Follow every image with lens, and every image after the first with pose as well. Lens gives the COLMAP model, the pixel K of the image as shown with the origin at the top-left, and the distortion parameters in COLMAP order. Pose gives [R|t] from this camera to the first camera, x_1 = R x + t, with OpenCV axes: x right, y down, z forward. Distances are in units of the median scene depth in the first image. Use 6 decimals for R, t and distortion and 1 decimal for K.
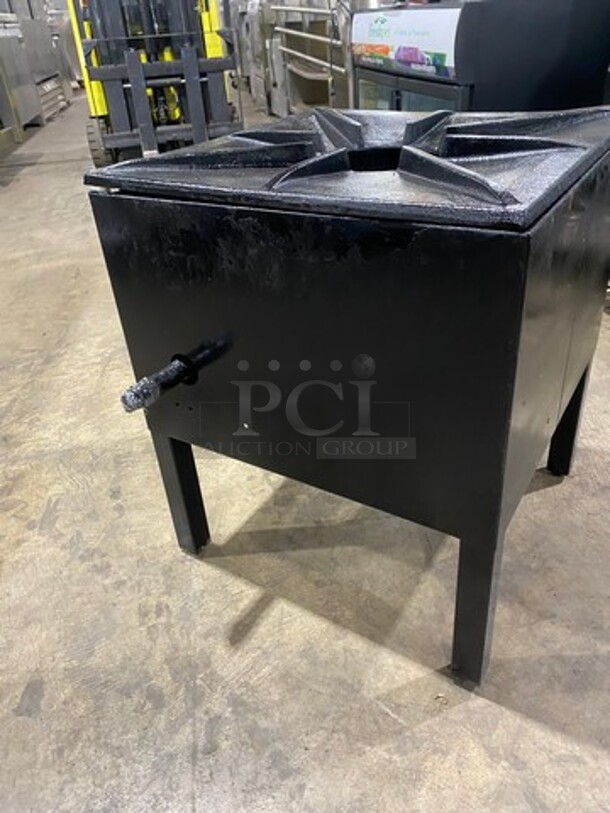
lens RADIAL K [[614.0, 0, 302.5], [0, 614.0, 400.7], [0, 0, 1]] dist [0.000719, 0.003375]
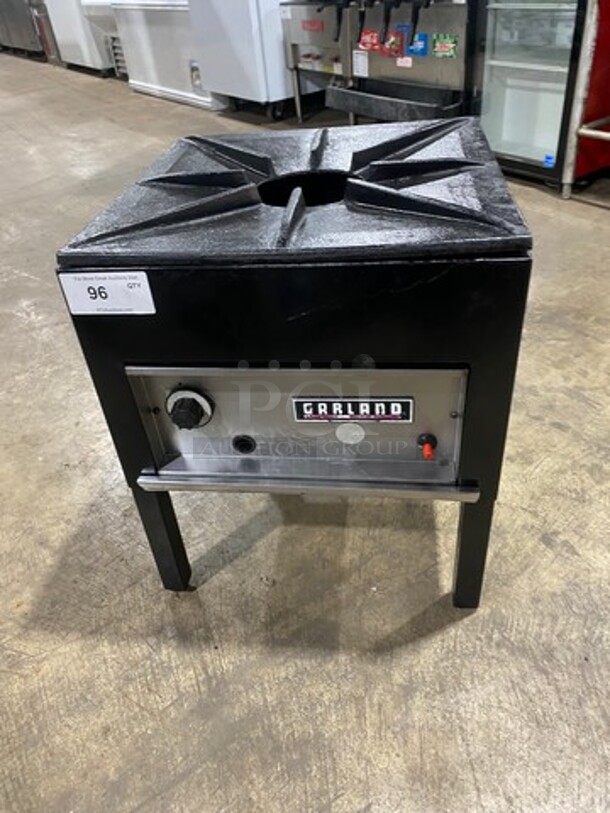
lens RADIAL K [[614.0, 0, 300.0], [0, 614.0, 403.5], [0, 0, 1]] dist [0.000719, 0.003375]
pose [[-0.888817, 0.377221, -0.260208, 0.452150], [-0.100082, 0.394322, 0.913506, -0.980783], [0.447199, 0.837982, -0.312728, 1.312435]]
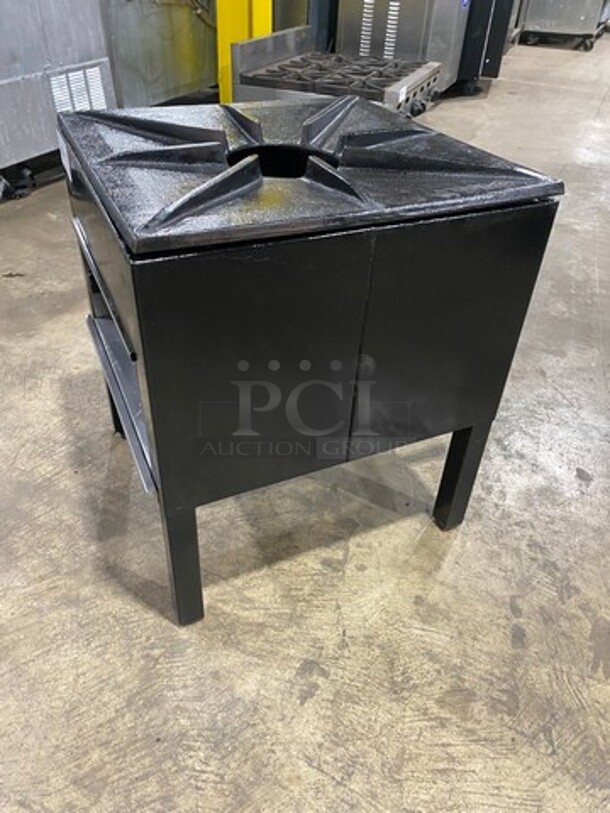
lens RADIAL K [[614.0, 0, 304.4], [0, 614.0, 409.5], [0, 0, 1]] dist [0.000719, 0.003375]
pose [[-0.844497, -0.299123, 0.444242, -0.399305], [0.297247, 0.428214, 0.853392, -0.870020], [-0.445500, 0.852736, -0.272712, 1.297107]]
